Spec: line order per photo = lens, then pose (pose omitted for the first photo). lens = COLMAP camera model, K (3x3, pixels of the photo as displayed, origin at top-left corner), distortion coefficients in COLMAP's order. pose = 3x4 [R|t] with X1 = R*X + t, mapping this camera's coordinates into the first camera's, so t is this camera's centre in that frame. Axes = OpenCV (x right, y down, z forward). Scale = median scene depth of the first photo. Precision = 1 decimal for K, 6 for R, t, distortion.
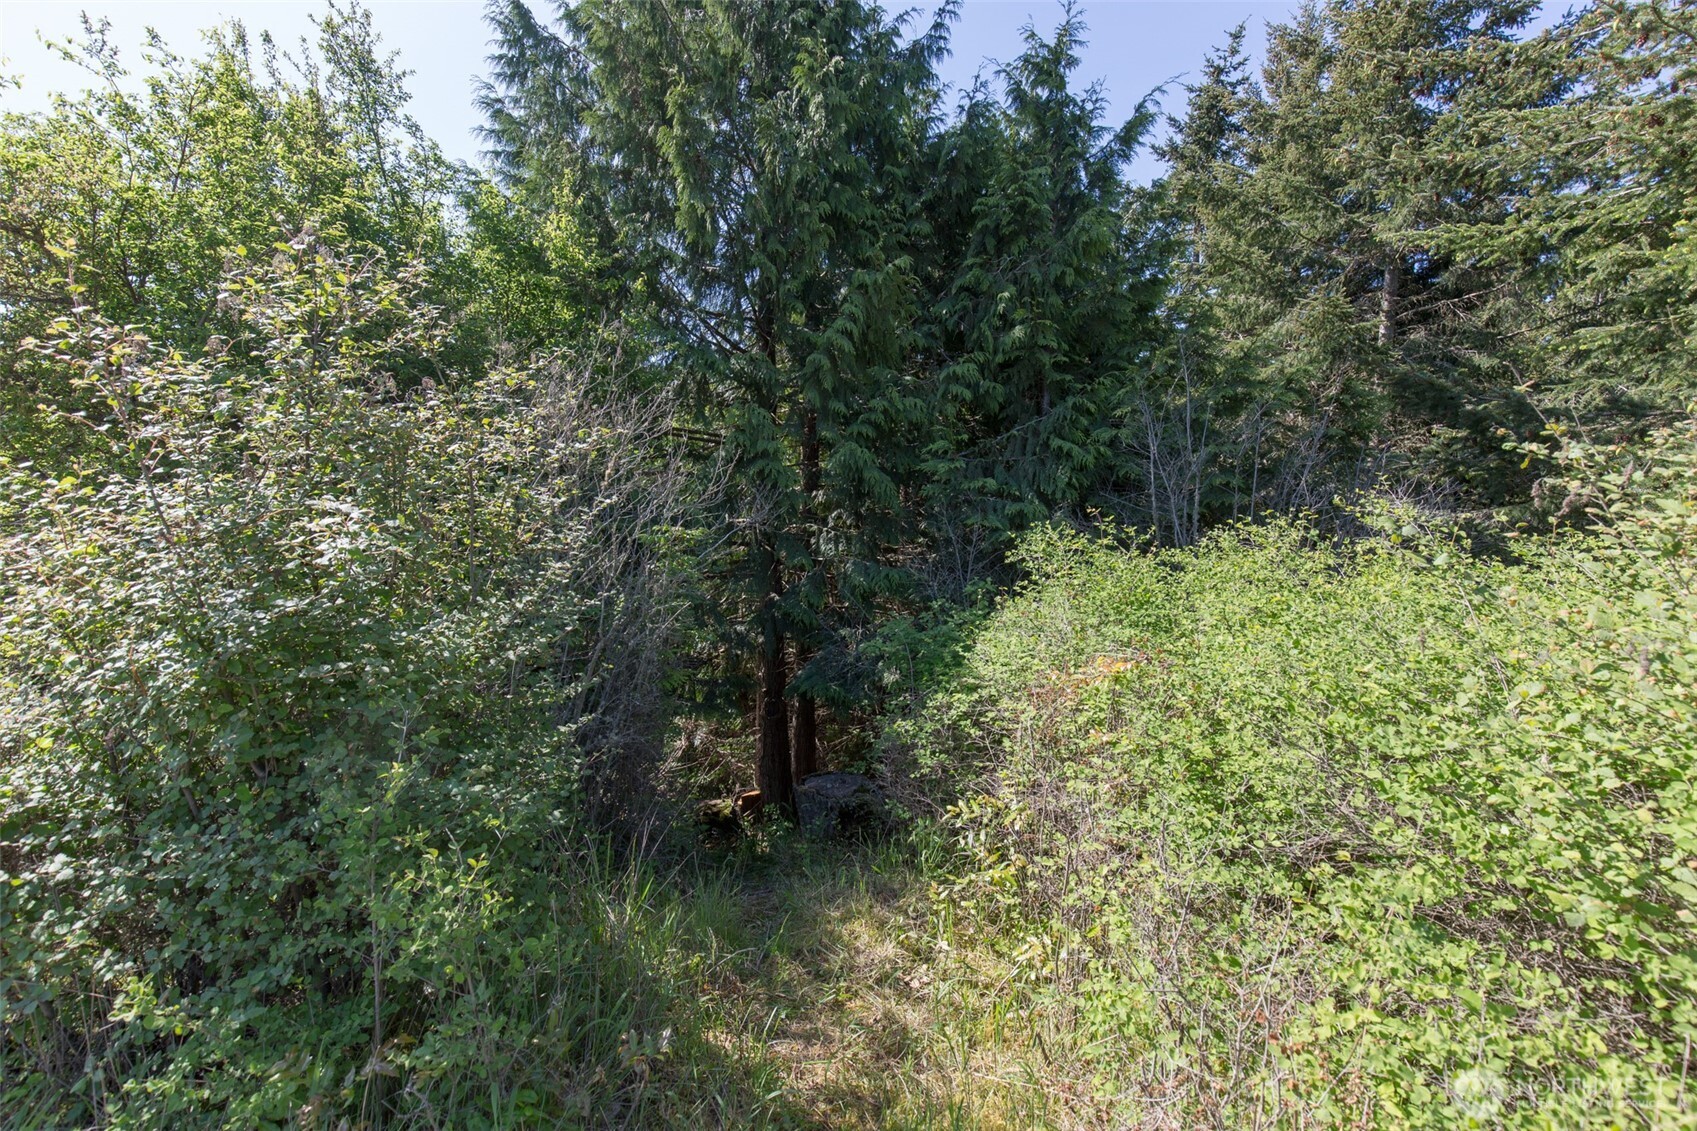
lens RADIAL K [[757.7, 0, 846.0], [0, 757.7, 570.0], [0, 0, 1]] dist [0.023715, -0.016948]
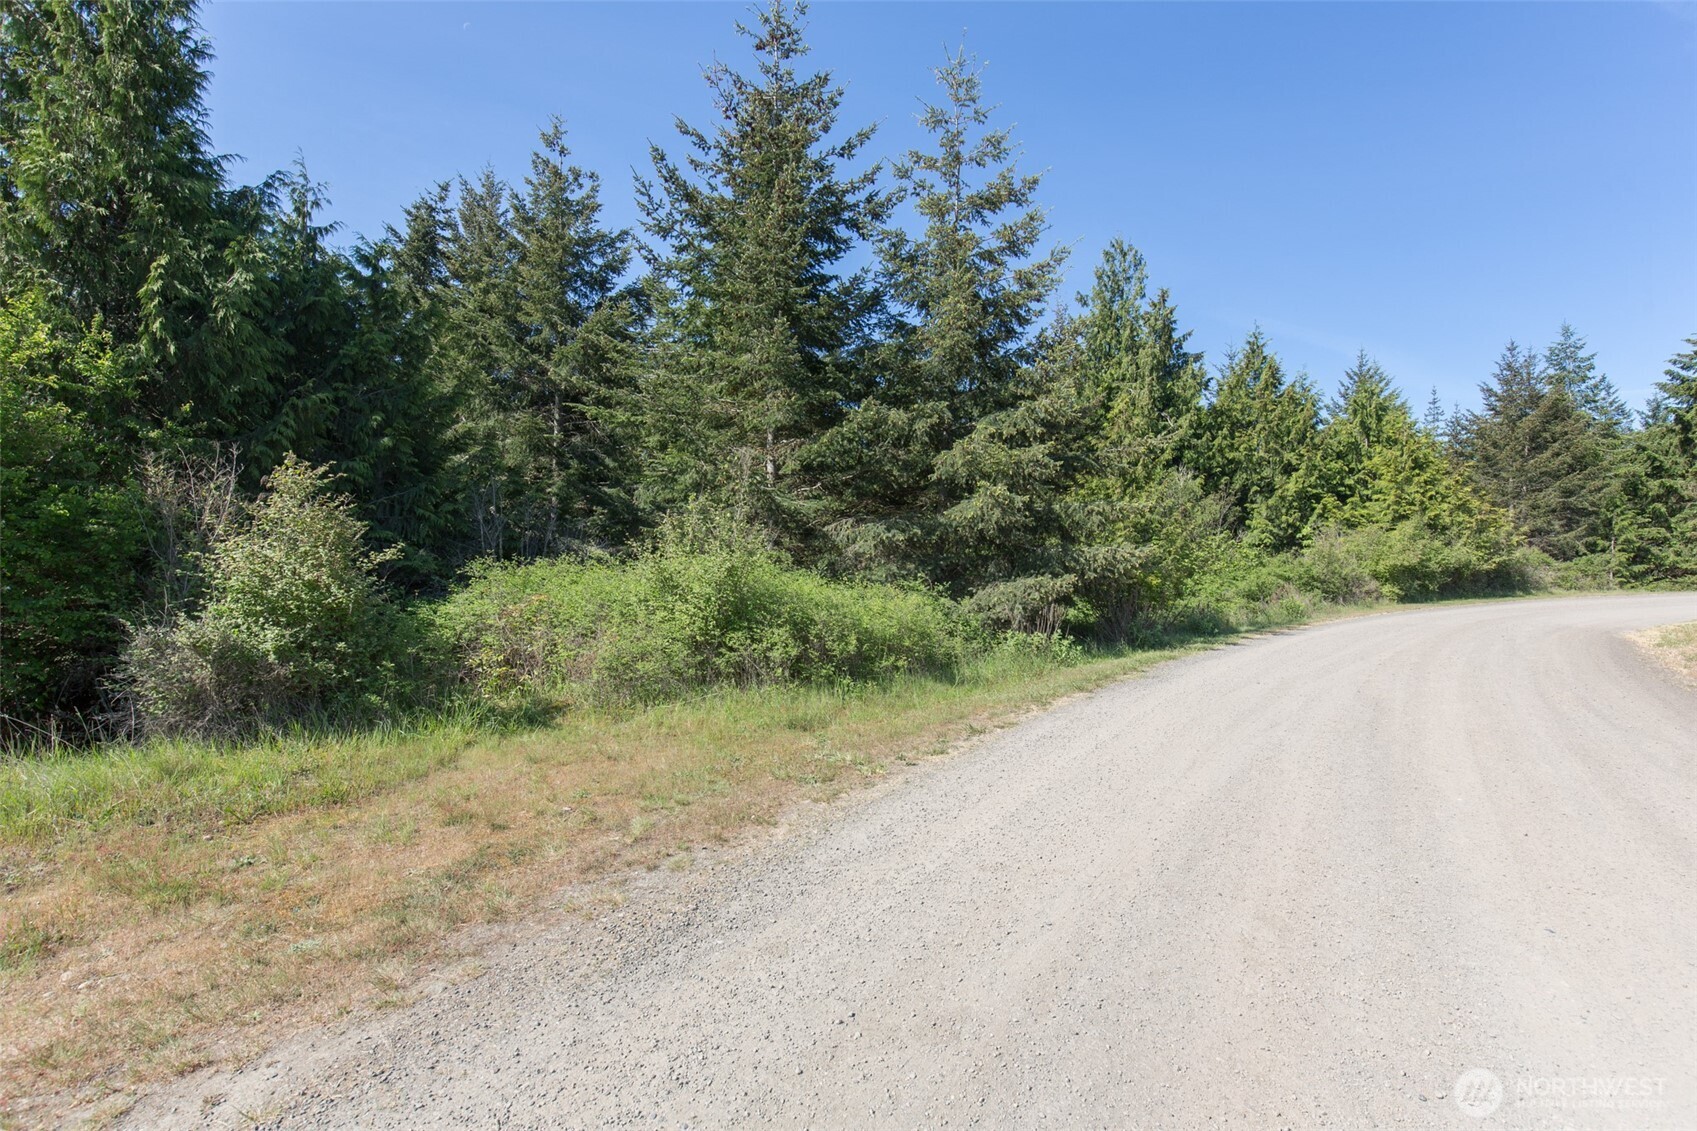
lens RADIAL K [[757.7, 0, 847.9], [0, 757.7, 563.7], [0, 0, 1]] dist [0.023715, -0.016948]
pose [[0.543005, -0.011887, 0.839646, -0.333604], [0.060269, 0.997873, -0.024850, 0.027027], [-0.837564, 0.064099, 0.542566, -0.381108]]
